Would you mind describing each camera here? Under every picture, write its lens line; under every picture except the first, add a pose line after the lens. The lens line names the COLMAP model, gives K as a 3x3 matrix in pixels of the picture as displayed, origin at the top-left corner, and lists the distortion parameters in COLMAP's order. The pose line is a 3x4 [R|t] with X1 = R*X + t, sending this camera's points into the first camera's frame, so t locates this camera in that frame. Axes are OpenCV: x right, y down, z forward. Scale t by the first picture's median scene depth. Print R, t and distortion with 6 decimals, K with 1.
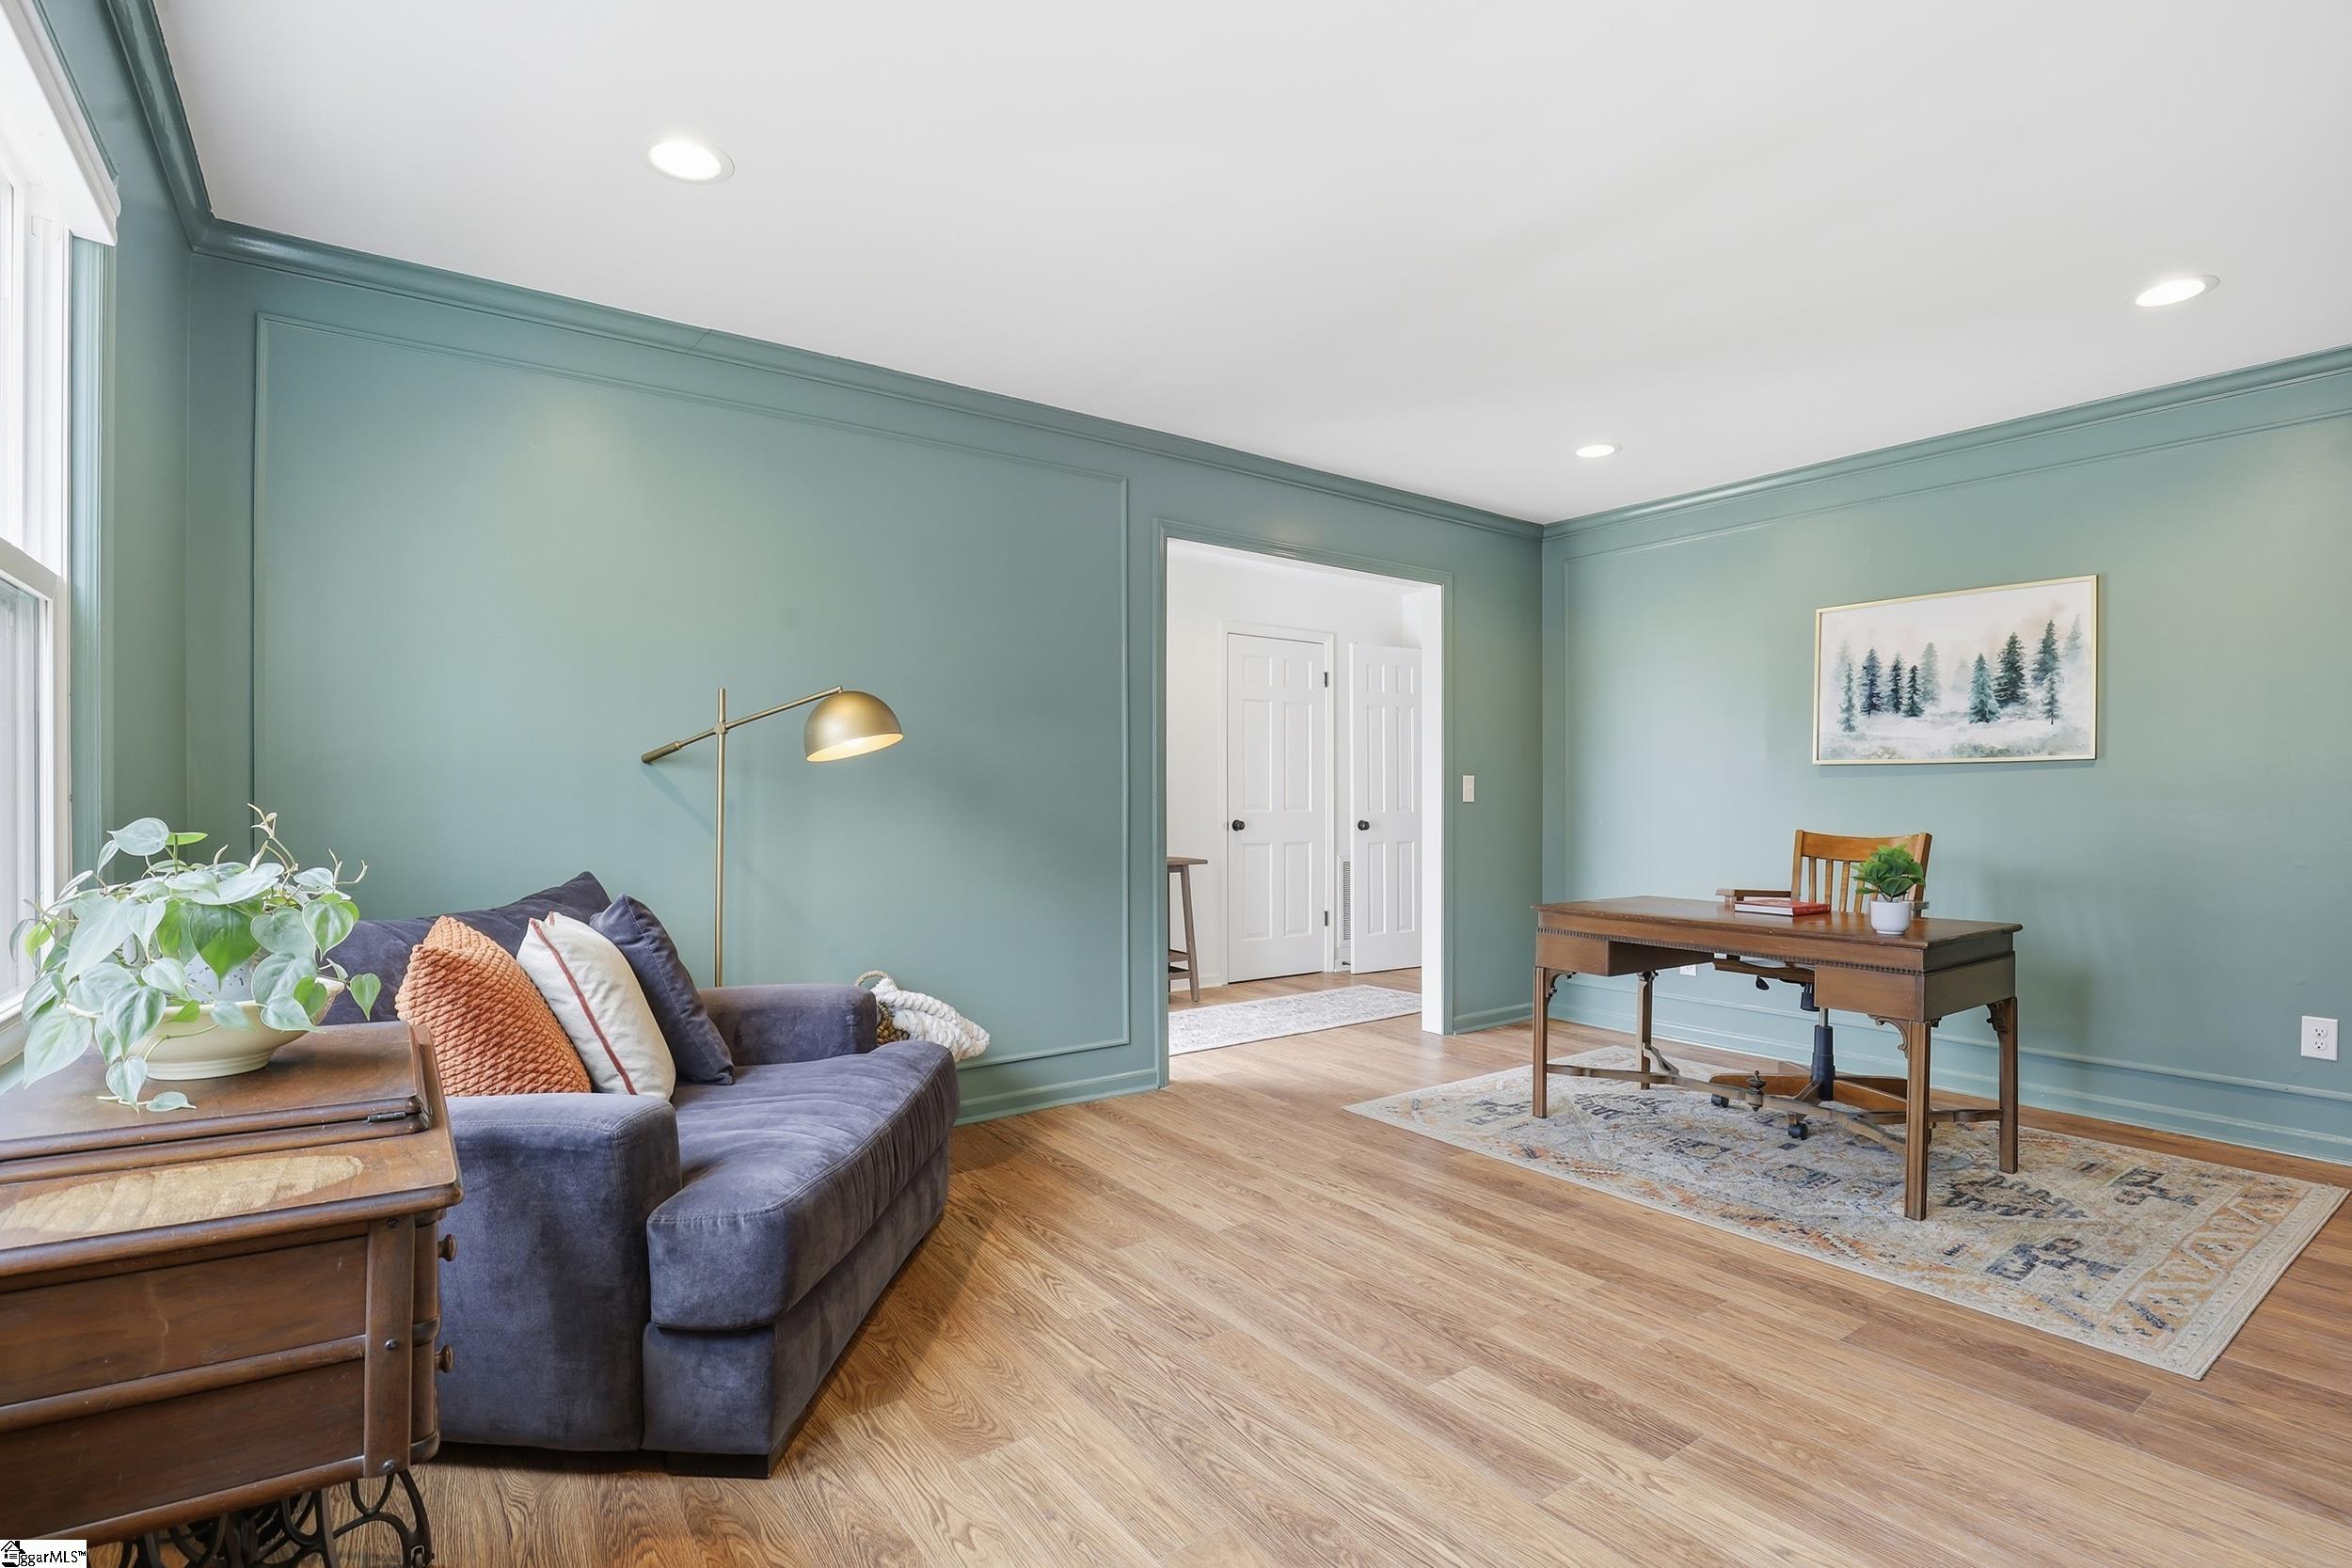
lens RADIAL K [[1102.0, 0, 1184.6], [0, 1102.0, 799.4], [0, 0, 1]] dist [-0.035328, 0.001785]
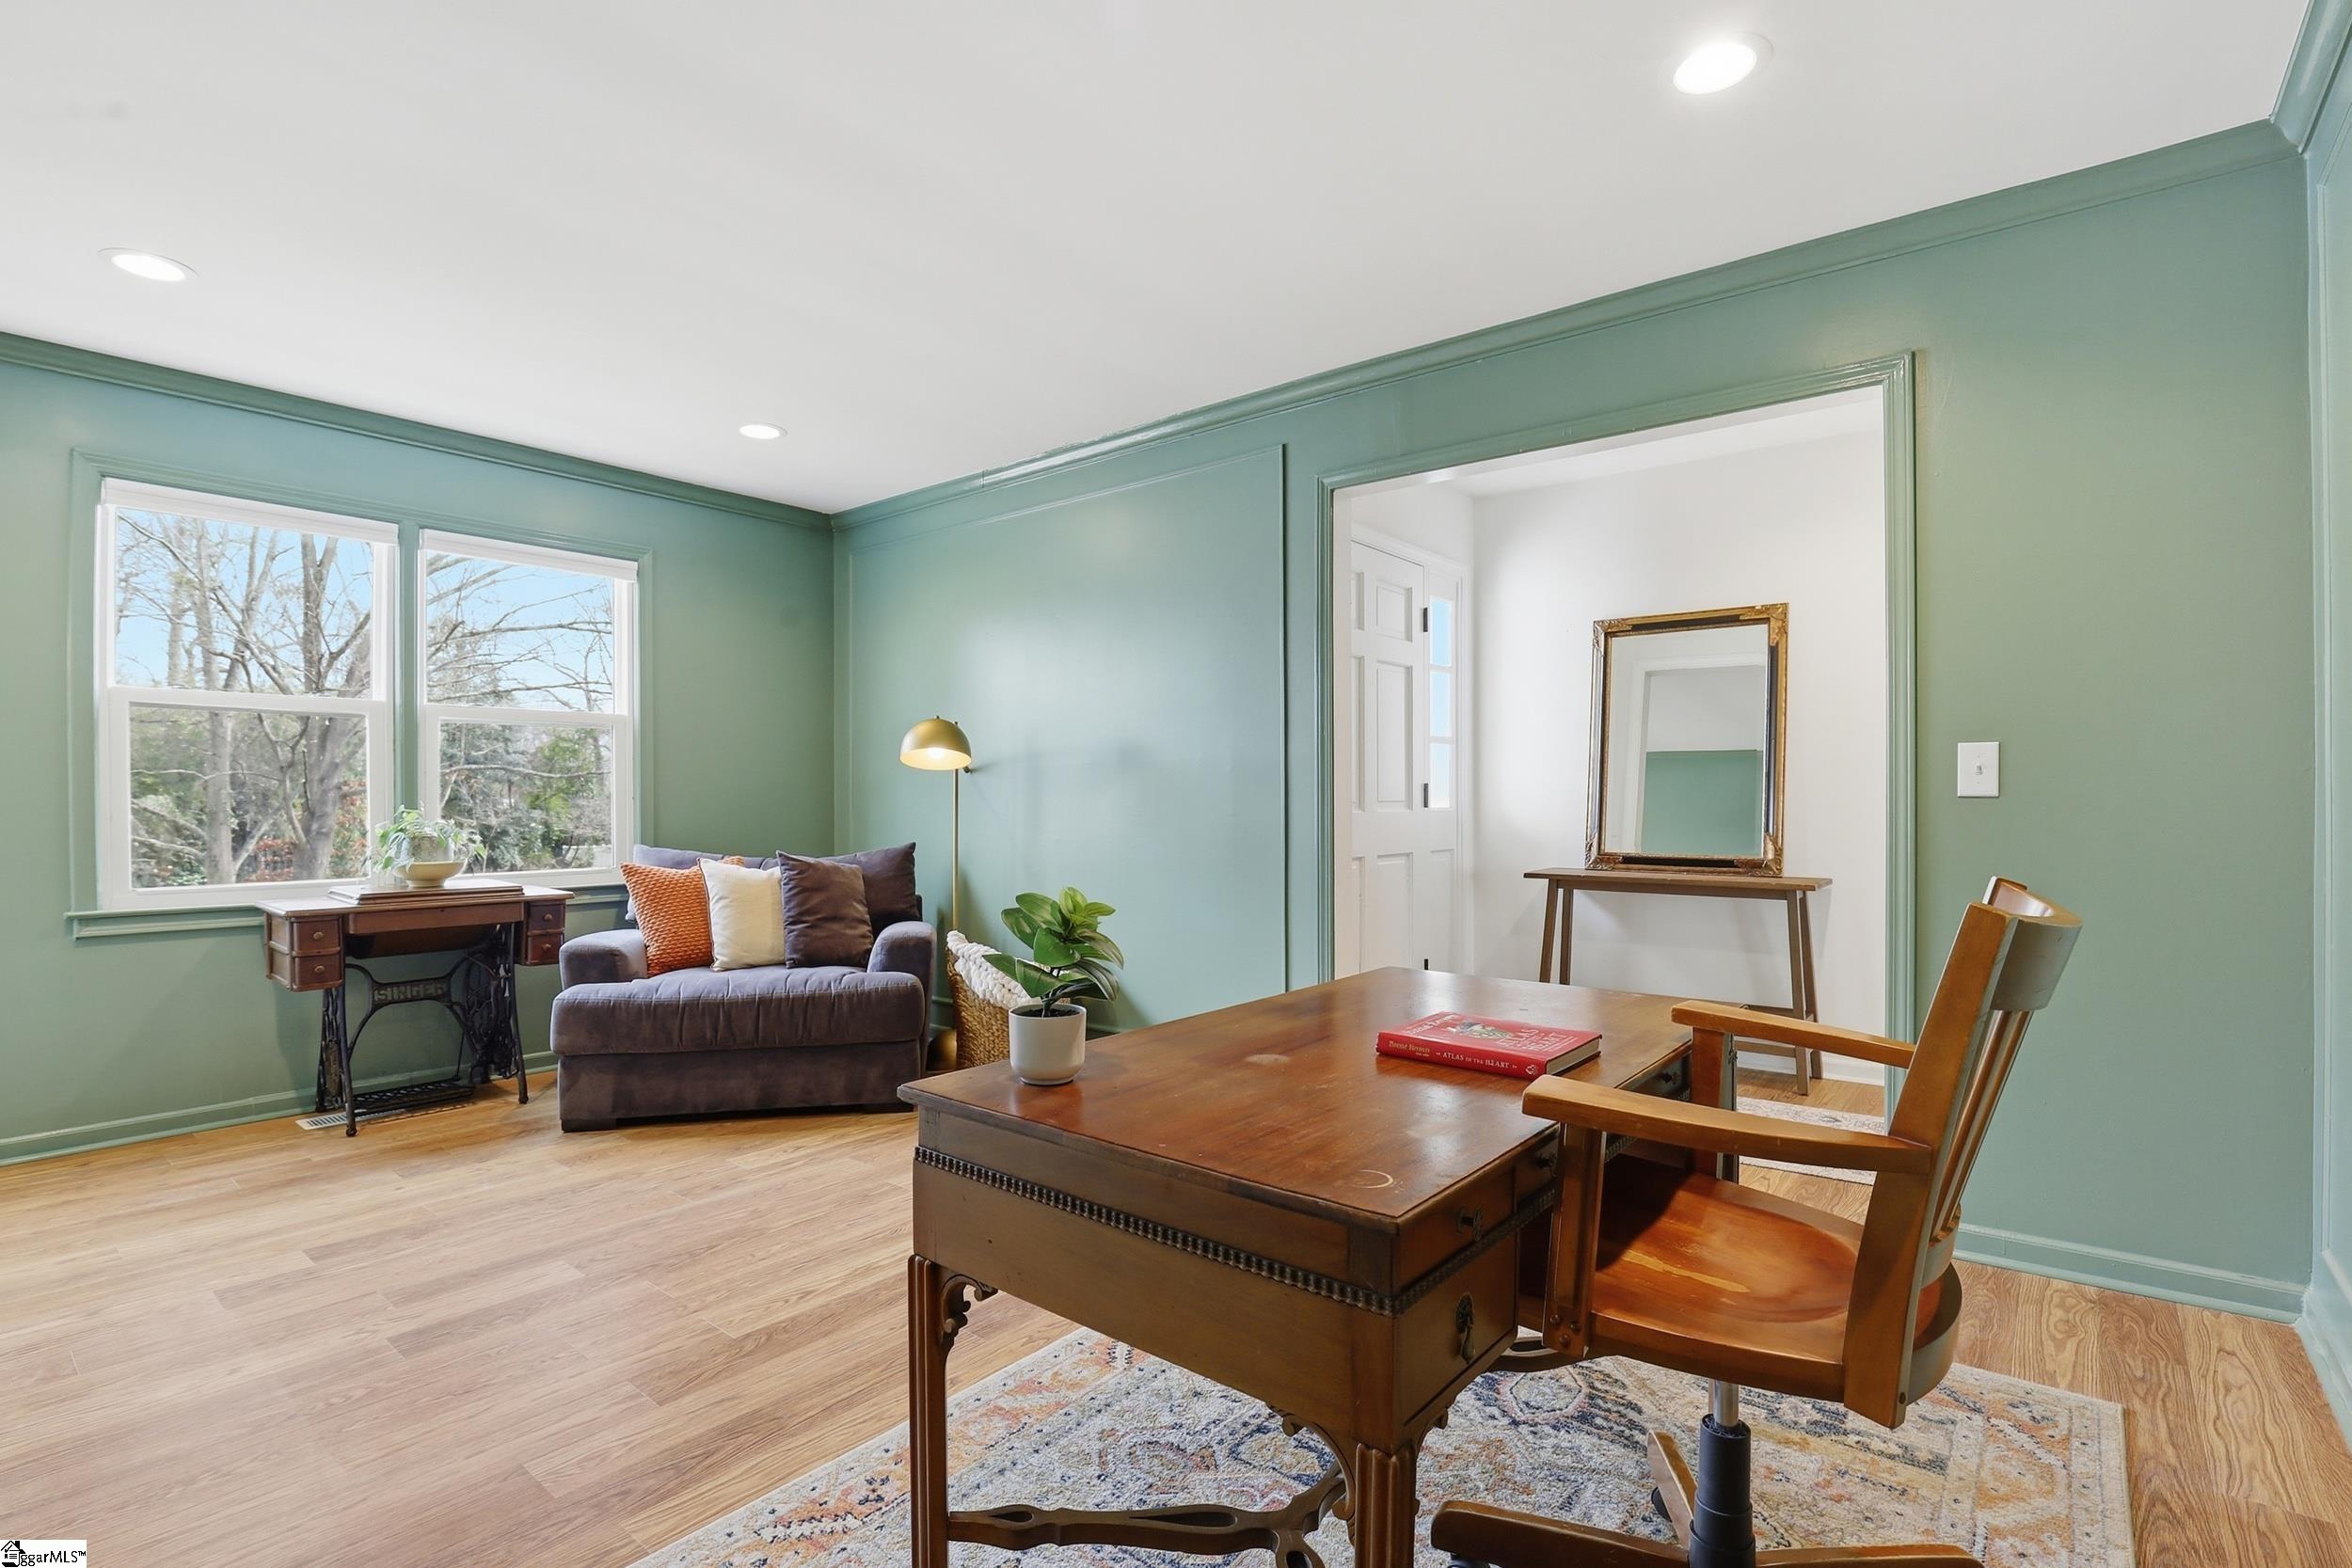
lens RADIAL K [[1102.0, 0, 1185.0], [0, 1102.0, 793.5], [0, 0, 1]] dist [-0.035328, 0.001785]
pose [[0.269424, -0.010939, -0.962960, 1.359074], [0.000864, 0.999938, -0.011117, 0.012812], [0.963021, 0.002163, 0.269416, 1.134555]]
